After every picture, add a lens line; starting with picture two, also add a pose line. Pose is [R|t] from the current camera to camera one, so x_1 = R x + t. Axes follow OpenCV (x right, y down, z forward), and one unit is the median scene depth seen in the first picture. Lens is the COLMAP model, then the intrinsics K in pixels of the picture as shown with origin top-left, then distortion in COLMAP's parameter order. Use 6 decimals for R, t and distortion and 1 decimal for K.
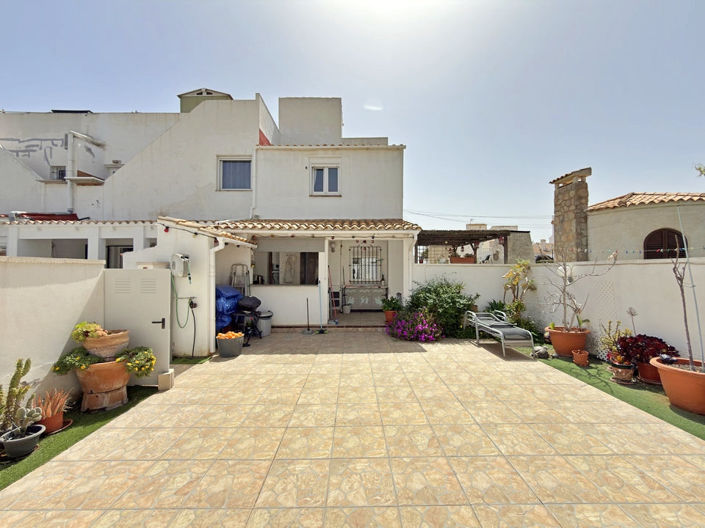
lens RADIAL K [[284.1, 0, 352.1], [0, 284.1, 264.1], [0, 0, 1]] dist [0.000082, 0.000056]
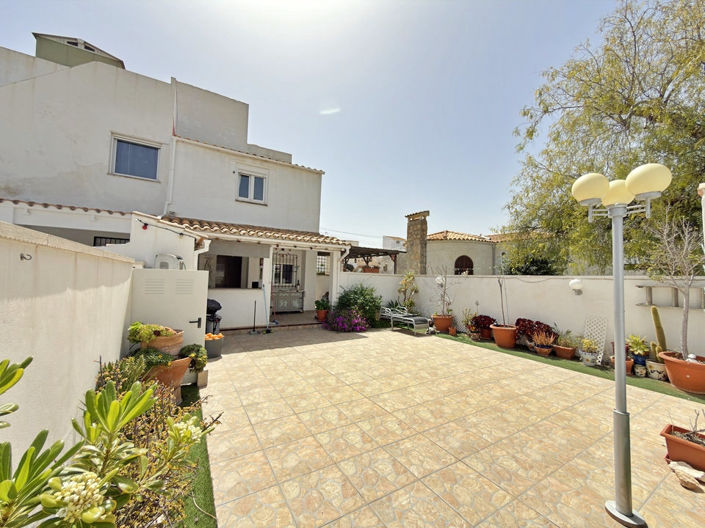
lens RADIAL K [[284.1, 0, 353.4], [0, 284.1, 264.4], [0, 0, 1]] dist [0.000082, 0.000056]
pose [[0.854747, 0.049169, 0.516711, -0.383526], [-0.038696, 0.998769, -0.031029, 0.002448], [-0.517600, 0.006527, 0.855598, -0.099145]]
